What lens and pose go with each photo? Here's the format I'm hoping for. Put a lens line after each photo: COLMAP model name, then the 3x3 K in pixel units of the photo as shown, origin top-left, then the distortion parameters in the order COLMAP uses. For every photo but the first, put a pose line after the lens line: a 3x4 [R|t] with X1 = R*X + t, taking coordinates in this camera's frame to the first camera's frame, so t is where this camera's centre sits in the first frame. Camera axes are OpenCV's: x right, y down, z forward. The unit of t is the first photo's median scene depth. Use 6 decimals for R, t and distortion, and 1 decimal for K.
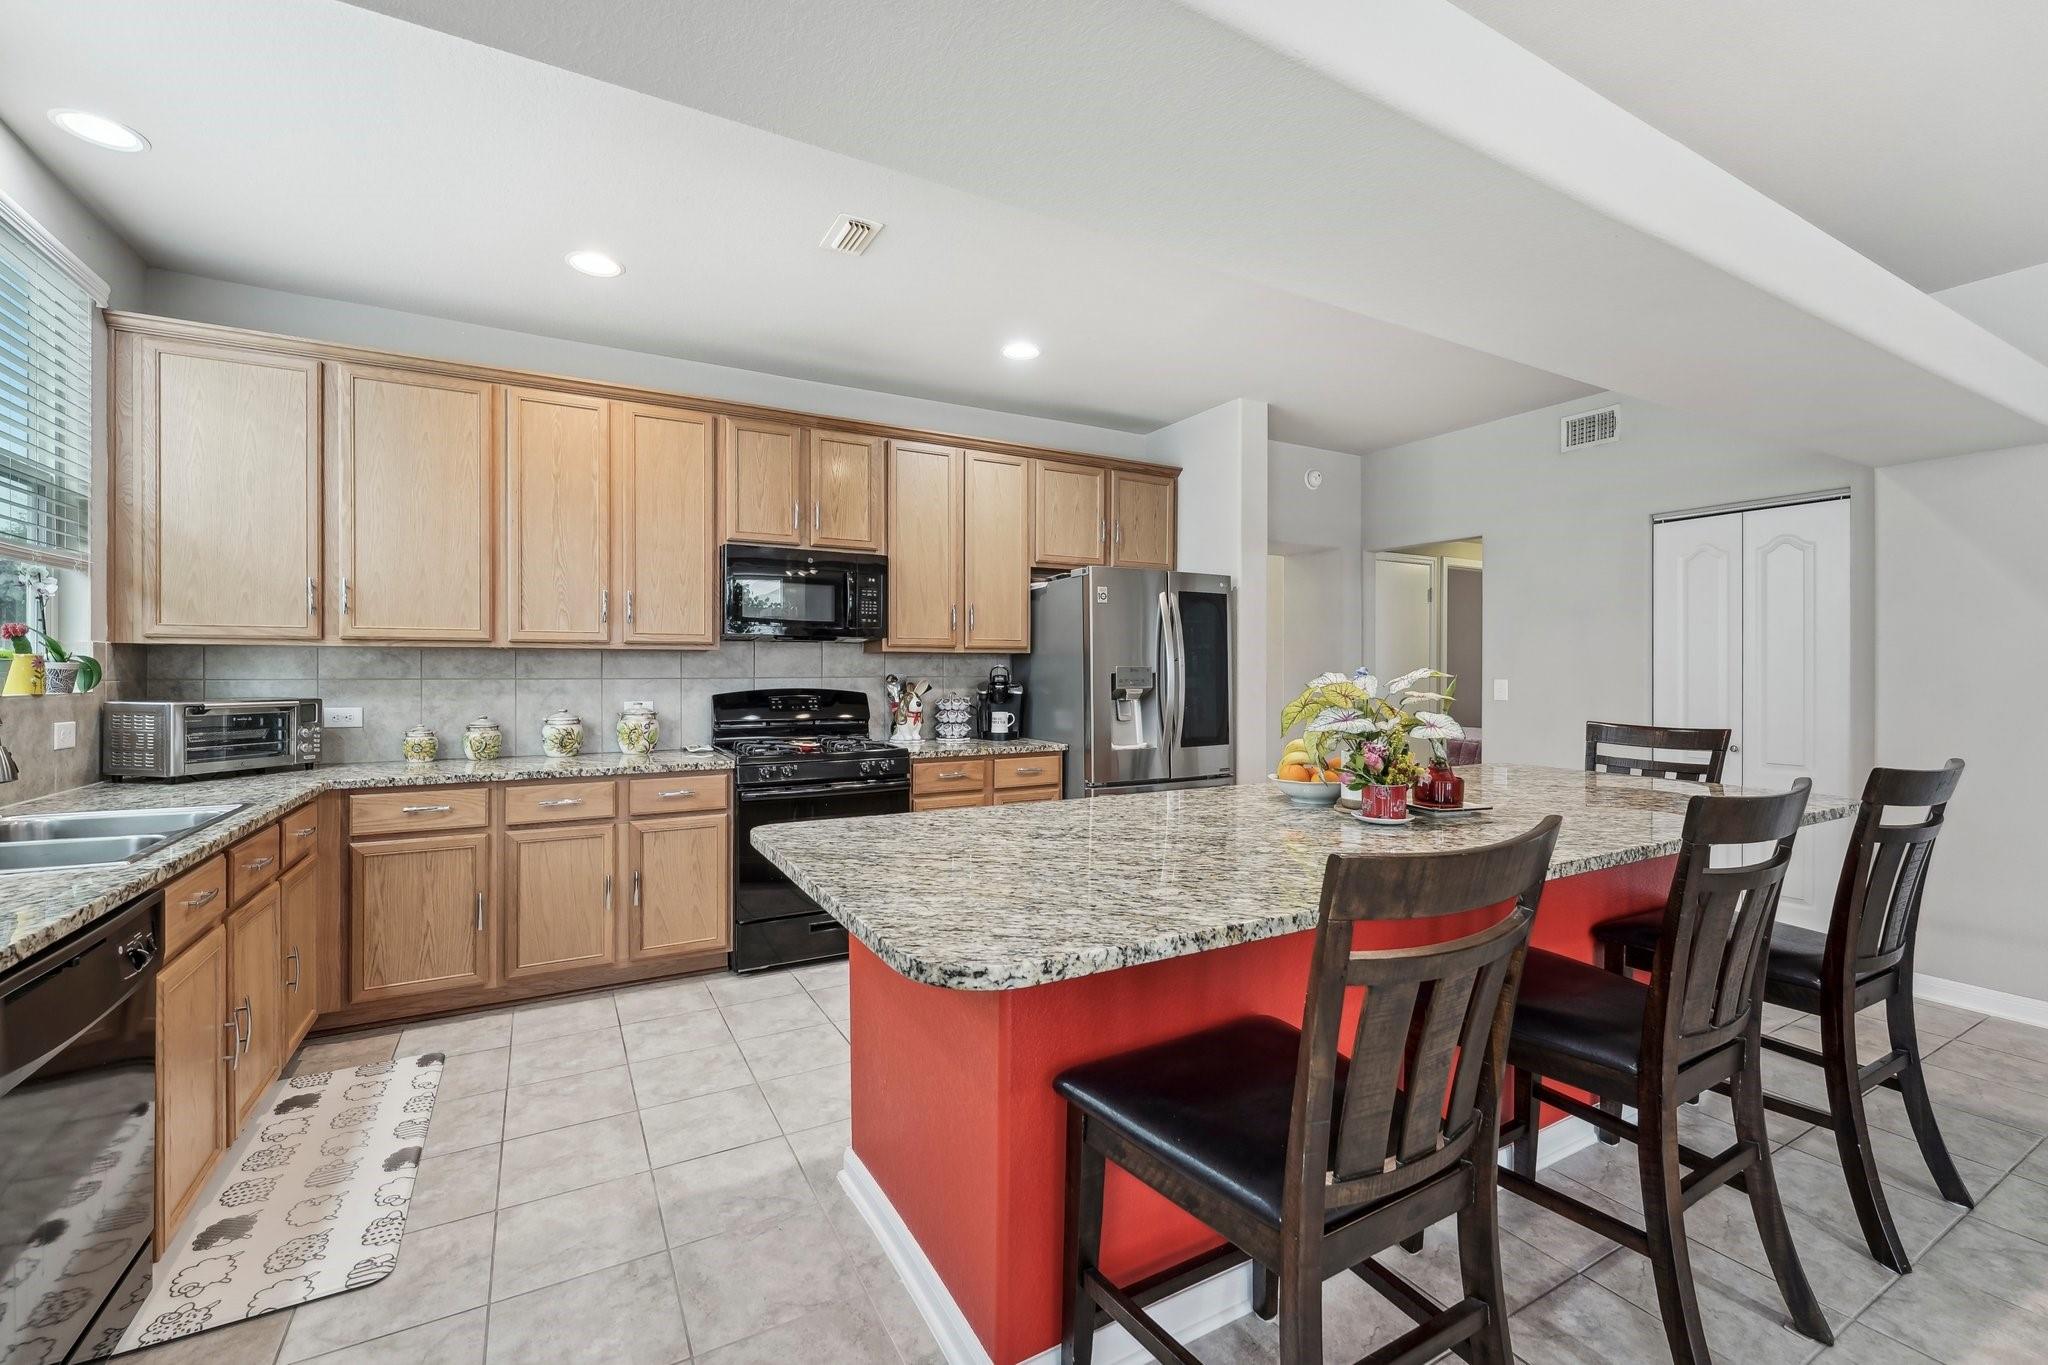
lens RADIAL K [[856.6, 0, 1016.1], [0, 856.6, 673.8], [0, 0, 1]] dist [-0.002937, 0.000177]
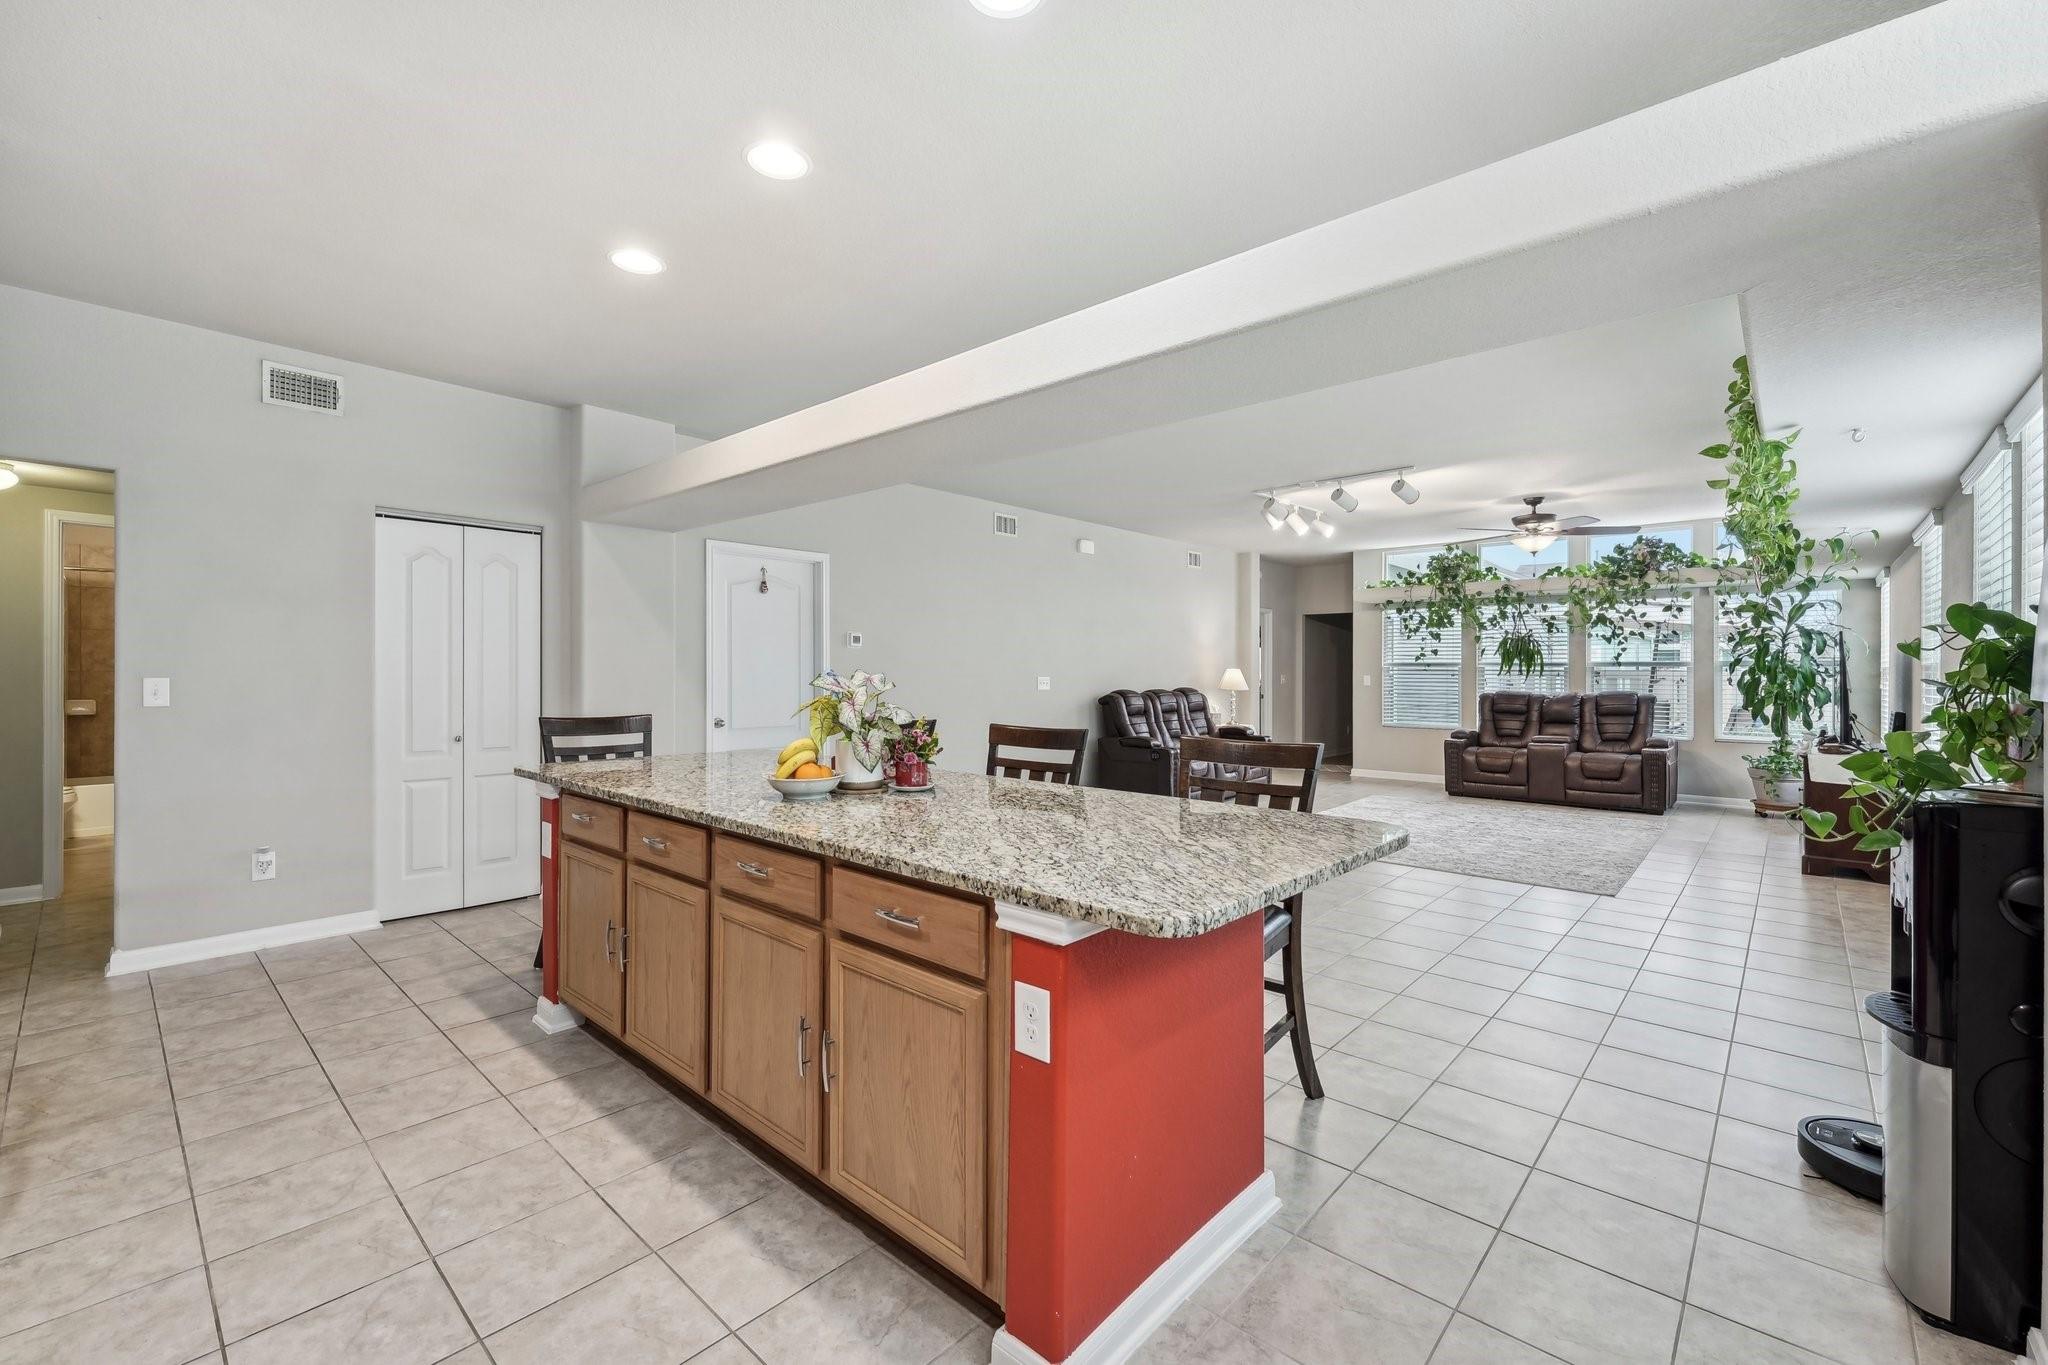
lens RADIAL K [[856.6, 0, 1016.1], [0, 856.6, 673.8], [0, 0, 1]] dist [-0.002937, 0.000177]
pose [[-0.317977, -0.005859, 0.948080, -0.483676], [0.001607, 0.999976, 0.006718, -0.003610], [-0.948097, 0.003660, -0.317960, 0.726028]]
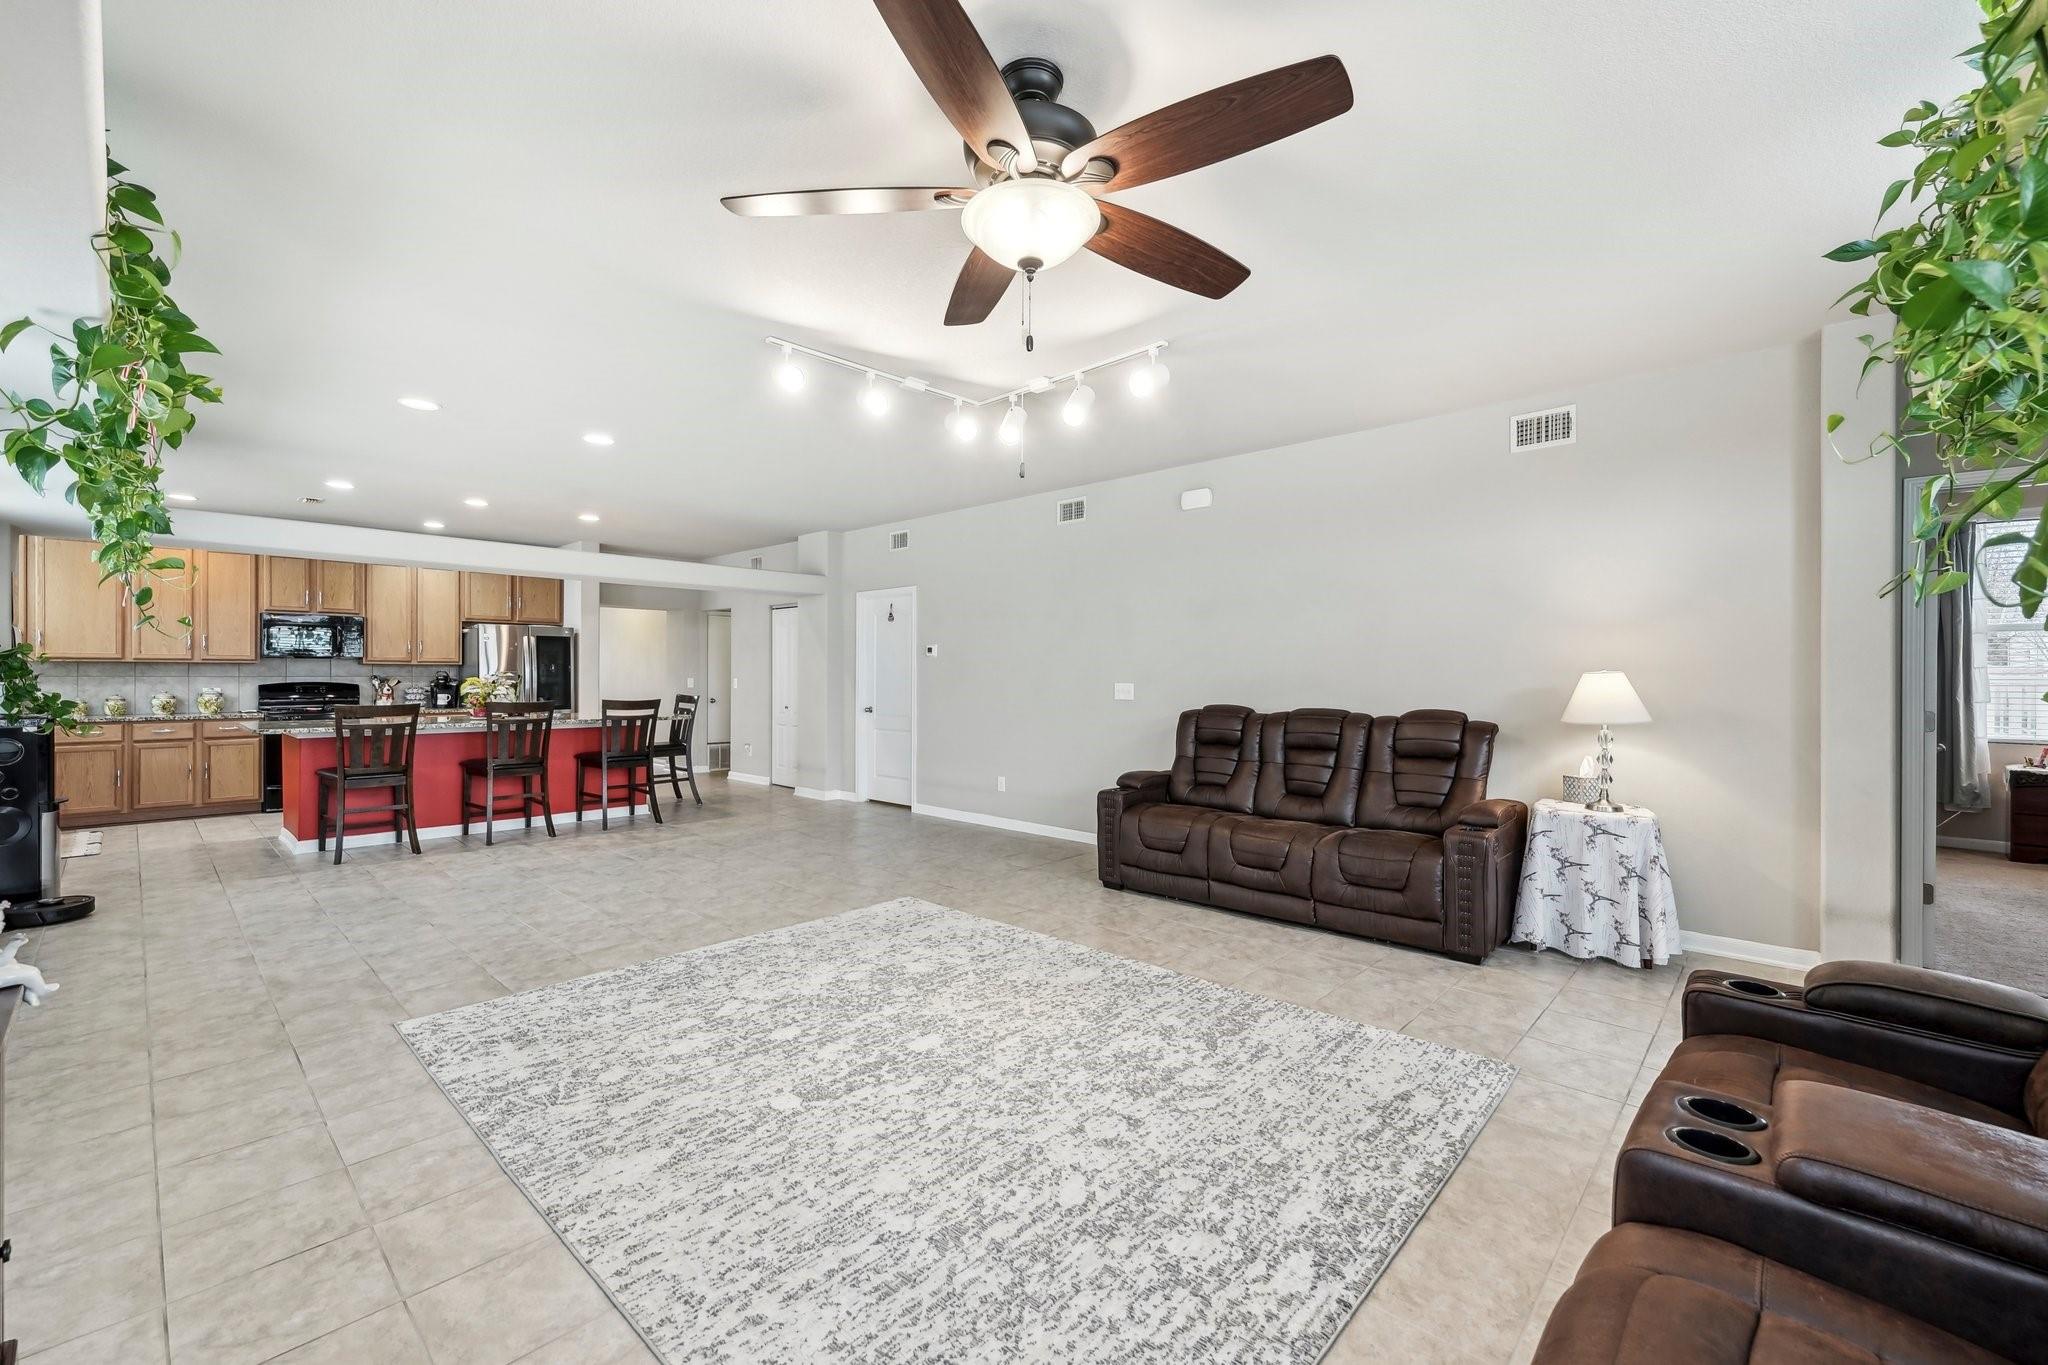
lens RADIAL K [[838.7, 0, 1018.1], [0, 838.7, 677.9], [0, 0, 1]] dist [0.000004, 0.000197]
pose [[0.952425, 0.000970, 0.304771, 0.816900], [-0.000645, 0.999999, -0.001169, 0.010191], [-0.304771, 0.000917, 0.952425, -1.557854]]
